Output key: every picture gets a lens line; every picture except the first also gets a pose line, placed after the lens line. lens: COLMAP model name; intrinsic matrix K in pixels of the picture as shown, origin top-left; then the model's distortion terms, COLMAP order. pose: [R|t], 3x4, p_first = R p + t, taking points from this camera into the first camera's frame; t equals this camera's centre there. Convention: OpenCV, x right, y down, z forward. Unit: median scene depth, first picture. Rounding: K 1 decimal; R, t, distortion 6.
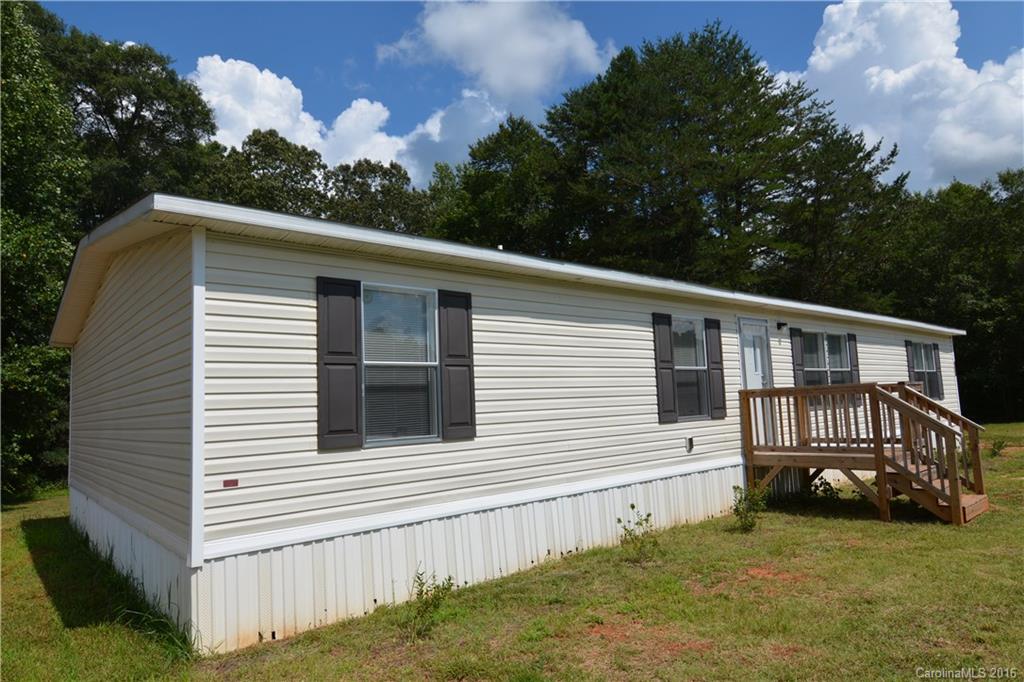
lens RADIAL K [[625.8, 0, 517.5], [0, 625.8, 347.6], [0, 0, 1]] dist [0.005795, -0.027974]
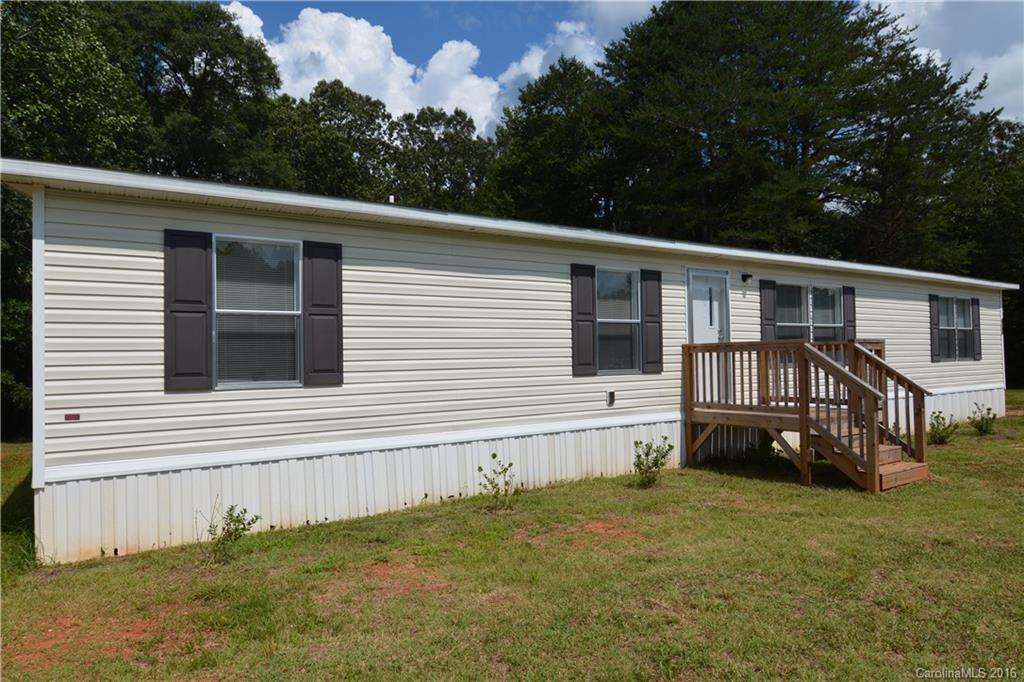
lens RADIAL K [[625.8, 0, 502.2], [0, 625.8, 348.5], [0, 0, 1]] dist [0.005795, -0.027974]
pose [[0.989750, 0.021372, -0.141205, 0.252657], [-0.009848, 0.996599, 0.081811, -0.002433], [0.142474, -0.079582, 0.986594, 0.010074]]
